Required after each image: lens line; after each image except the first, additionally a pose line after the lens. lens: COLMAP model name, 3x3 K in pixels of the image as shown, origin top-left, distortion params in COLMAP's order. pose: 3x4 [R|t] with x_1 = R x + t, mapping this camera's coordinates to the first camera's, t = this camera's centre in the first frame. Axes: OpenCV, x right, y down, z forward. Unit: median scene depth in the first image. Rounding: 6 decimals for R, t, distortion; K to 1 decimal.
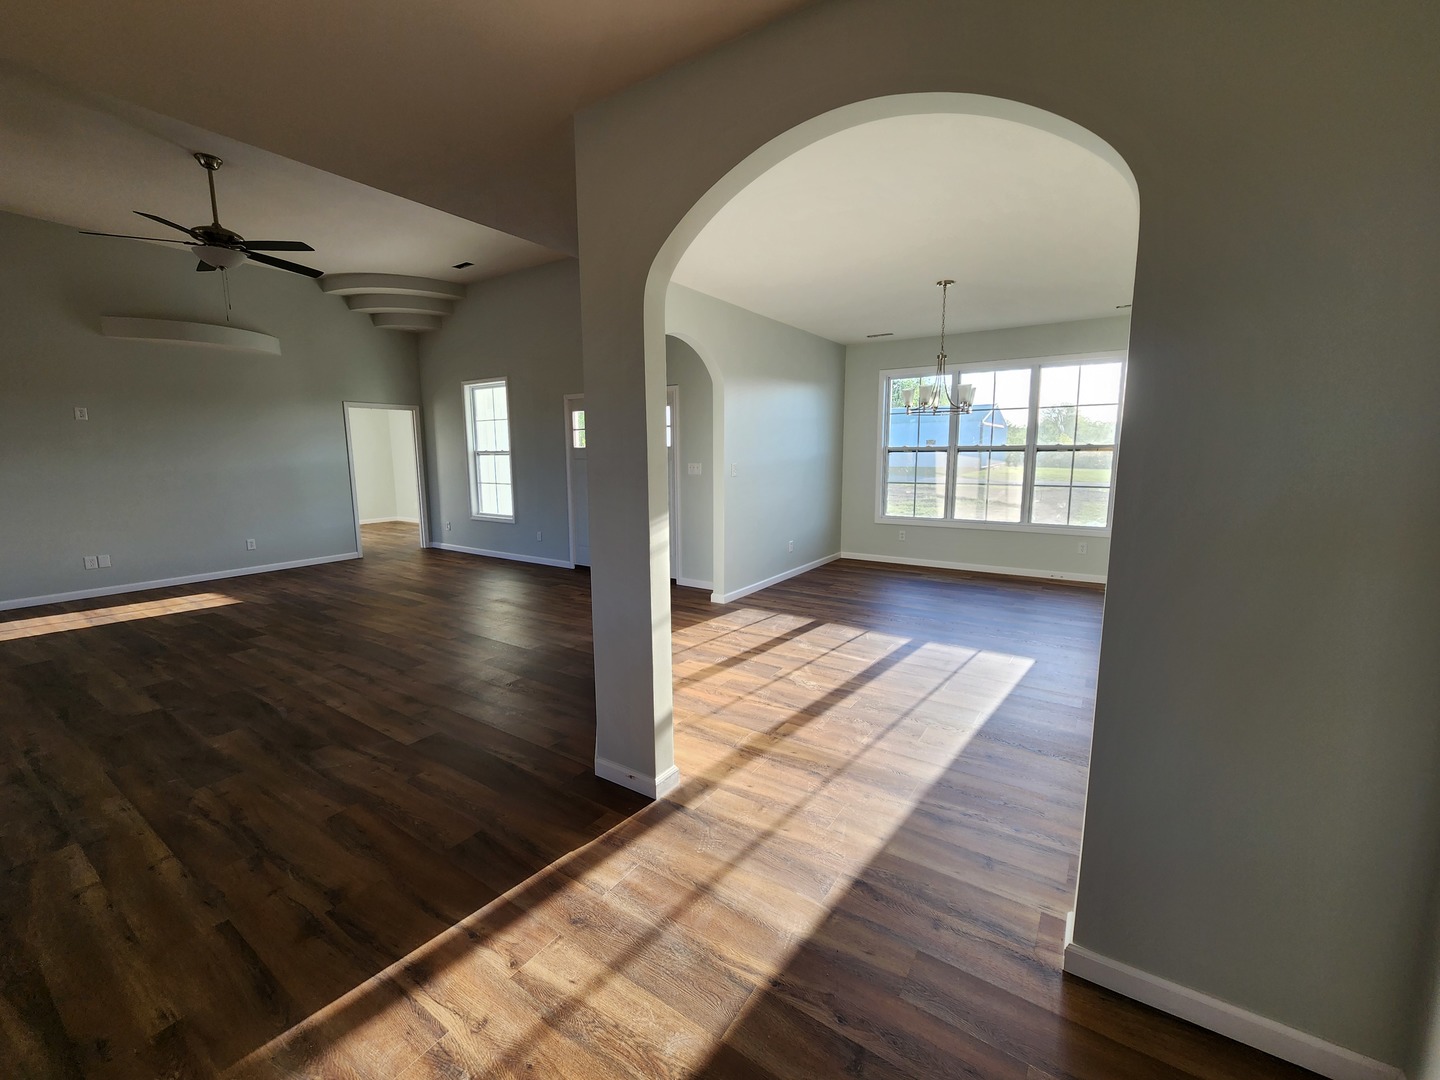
lens RADIAL K [[599.6, 0, 712.1], [0, 599.6, 525.2], [0, 0, 1]] dist [0.013677, 0.001359]
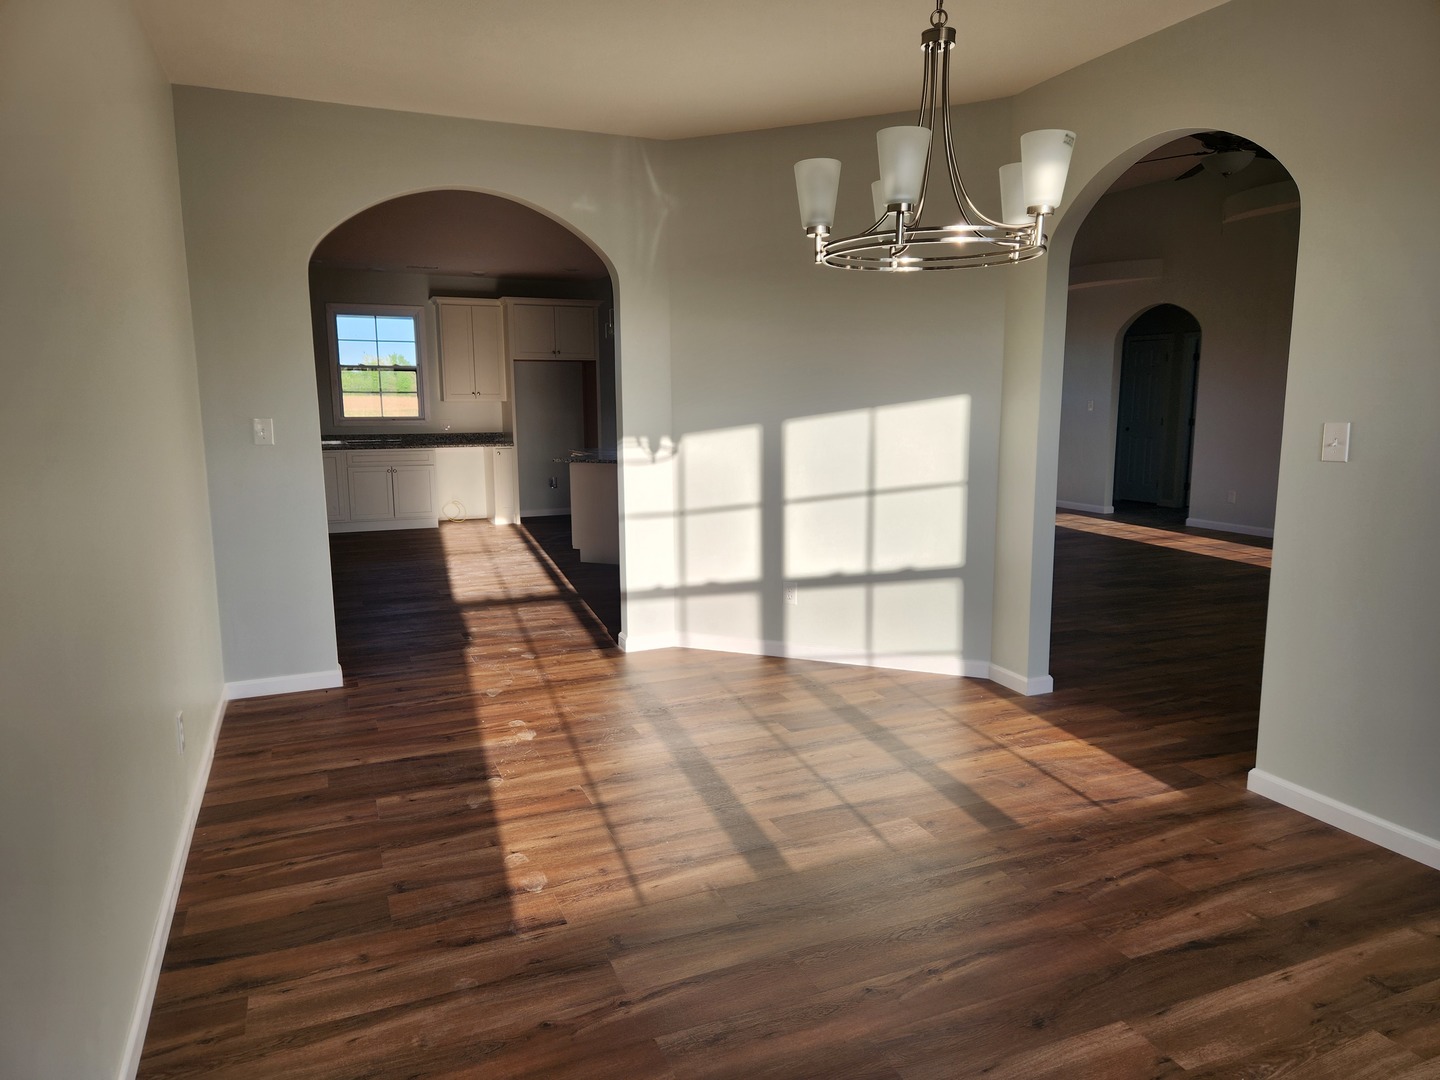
lens RADIAL K [[988.7, 0, 722.7], [0, 988.7, 541.5], [0, 0, 1]] dist [0.042195, -0.013813]
pose [[-0.546784, 0.140206, -0.825451, 0.982694], [-0.094627, 0.969215, 0.227307, -0.188461], [0.831909, 0.202398, -0.516684, 1.414946]]
